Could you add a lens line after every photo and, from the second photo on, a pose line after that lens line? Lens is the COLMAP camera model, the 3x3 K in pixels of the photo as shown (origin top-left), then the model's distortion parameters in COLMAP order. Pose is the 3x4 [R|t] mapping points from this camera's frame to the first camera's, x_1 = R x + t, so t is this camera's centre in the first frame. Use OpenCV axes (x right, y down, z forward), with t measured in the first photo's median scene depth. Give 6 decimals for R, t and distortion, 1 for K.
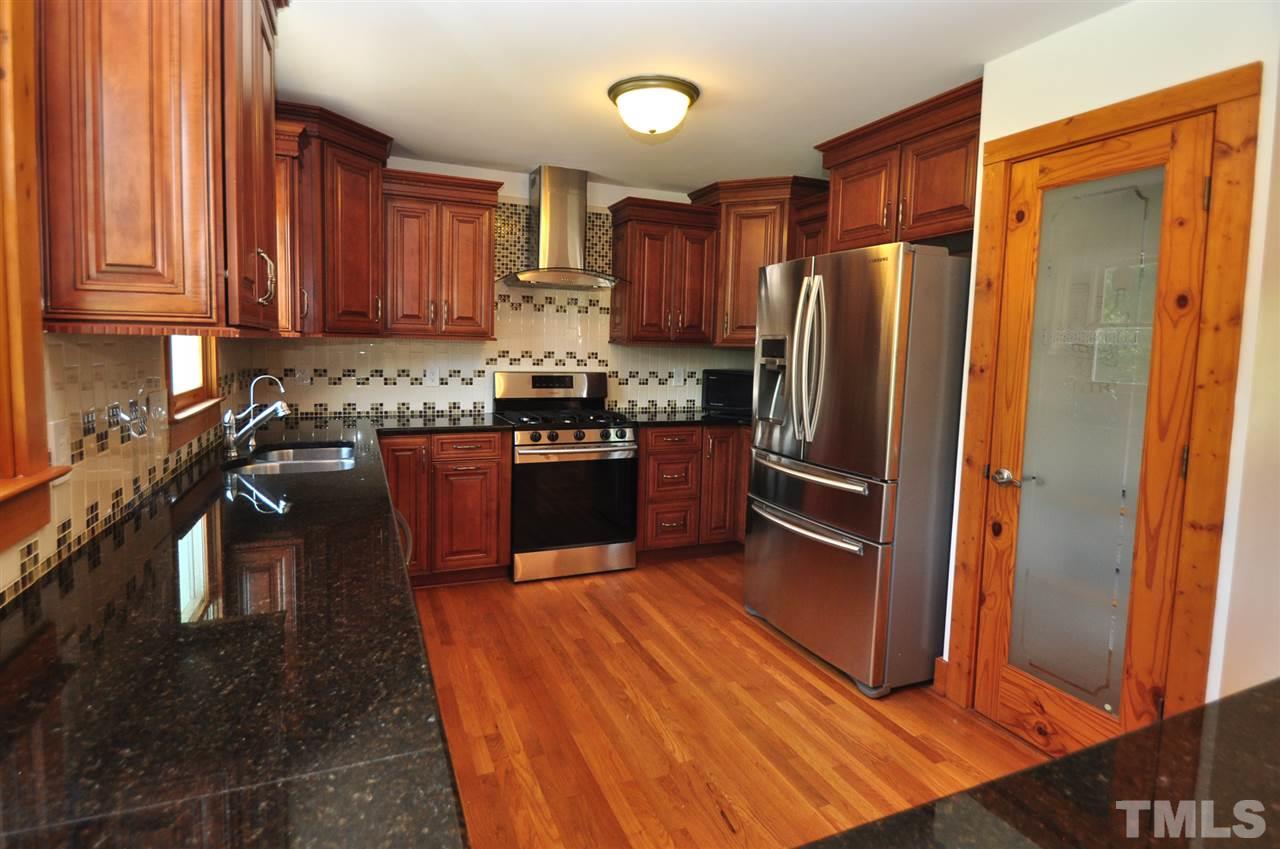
lens RADIAL K [[641.2, 0, 625.9], [0, 641.2, 398.5], [0, 0, 1]] dist [0.002383, -0.013417]
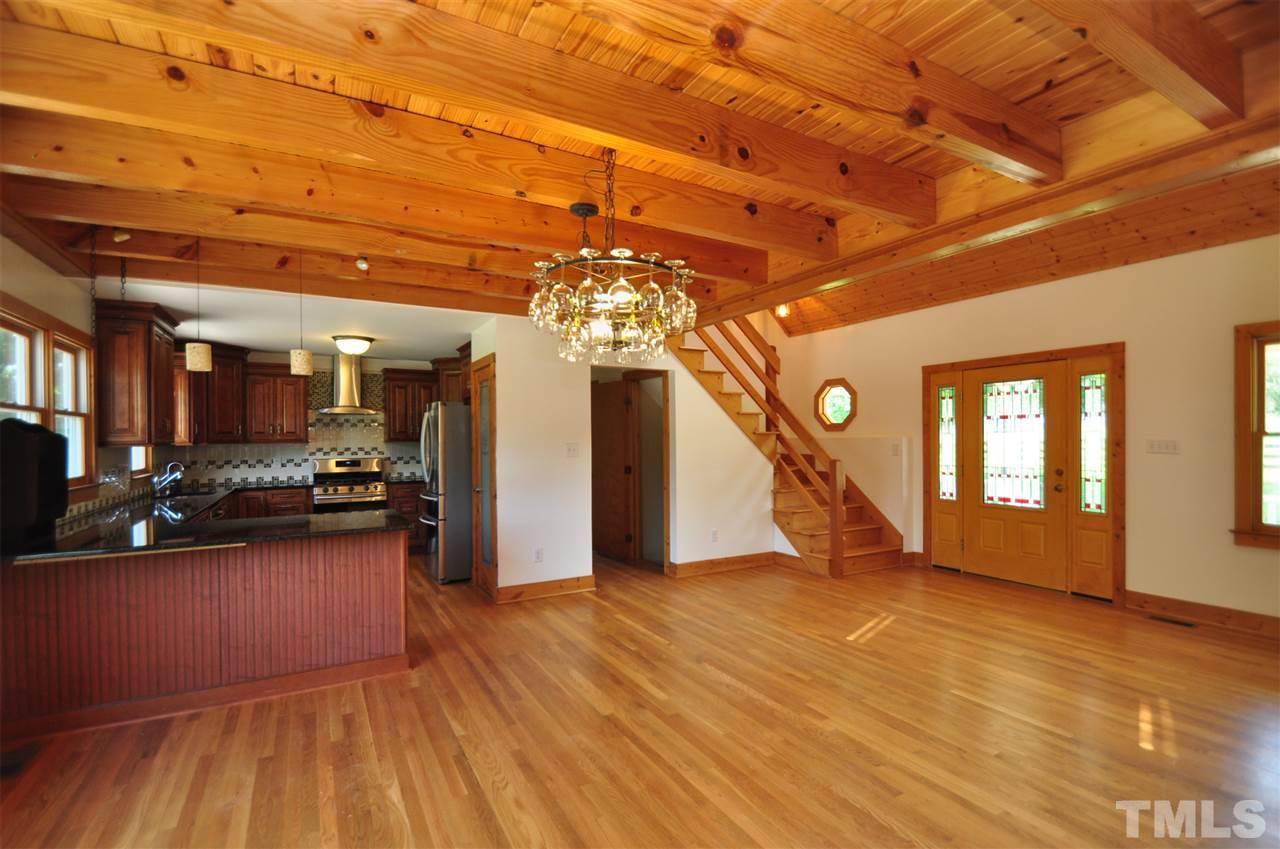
lens RADIAL K [[584.3, 0, 641.6], [0, 584.3, 444.2], [0, 0, 1]] dist [-0.001344, -0.000335]
pose [[0.992477, -0.032422, 0.118059, 0.675467], [0.040759, 0.996790, -0.068904, 0.087889], [-0.115446, 0.073197, 0.990613, -1.006383]]
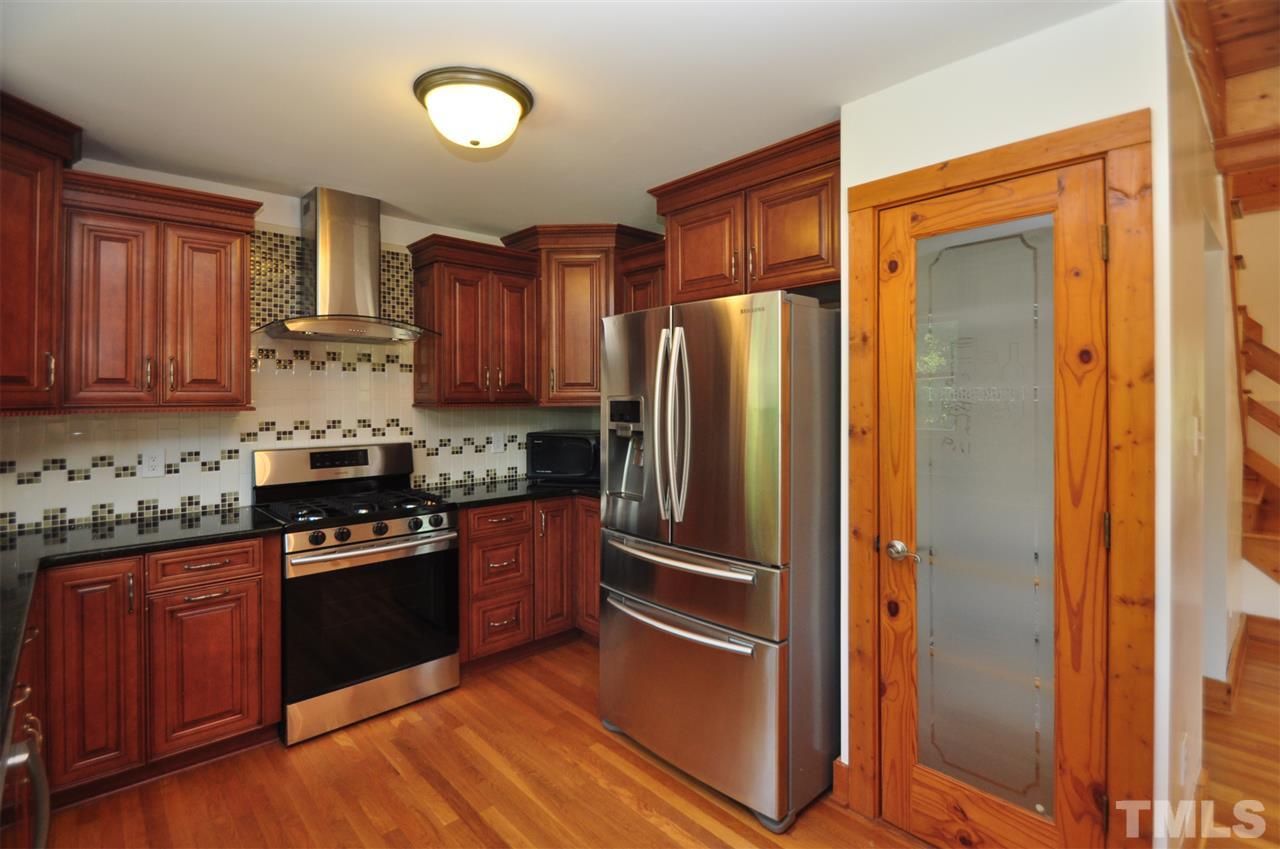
lens RADIAL K [[605.0, 0, 631.7], [0, 605.0, 403.1], [0, 0, 1]] dist [0.015658, -0.011873]
pose [[0.941367, -0.029739, 0.336071, -0.030940], [0.053388, 0.996688, -0.061346, -0.036204], [-0.333134, 0.075691, 0.939837, 0.216436]]
